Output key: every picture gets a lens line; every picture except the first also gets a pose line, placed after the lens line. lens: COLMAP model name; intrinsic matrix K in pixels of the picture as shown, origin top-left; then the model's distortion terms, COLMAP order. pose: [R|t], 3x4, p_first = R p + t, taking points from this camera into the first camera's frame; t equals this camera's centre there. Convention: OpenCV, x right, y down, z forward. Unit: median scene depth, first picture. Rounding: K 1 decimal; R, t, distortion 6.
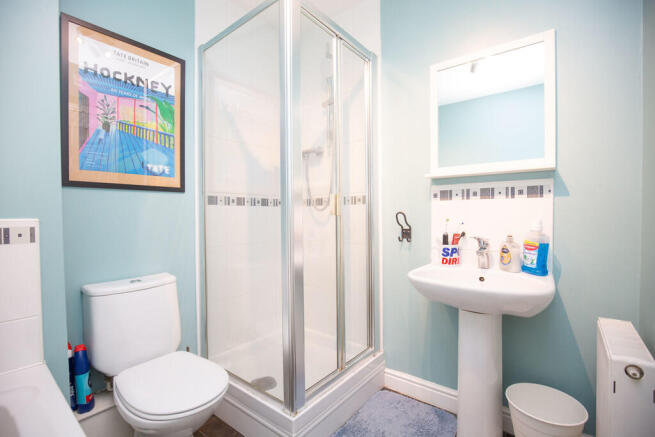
lens RADIAL K [[301.1, 0, 326.6], [0, 301.1, 218.8], [0, 0, 1]] dist [0.001126, 0.000136]
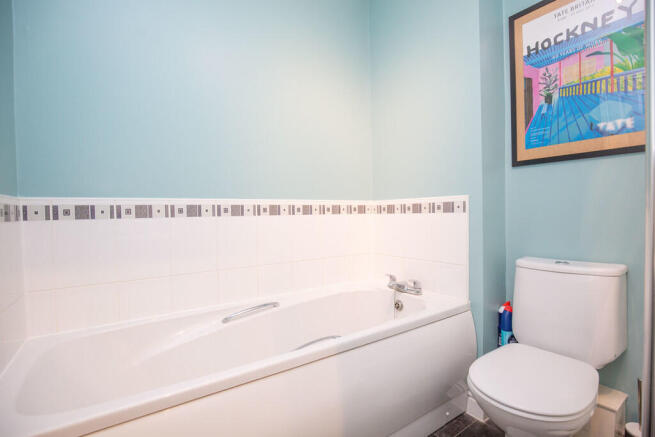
lens RADIAL K [[322.8, 0, 326.9], [0, 322.8, 215.0], [0, 0, 1]] dist [-0.001937, -0.000019]
pose [[-0.279250, 0.022828, -0.959947, 0.470390], [0.007509, 0.999739, 0.021589, 0.040164], [0.960189, -0.001180, -0.279348, 0.595363]]
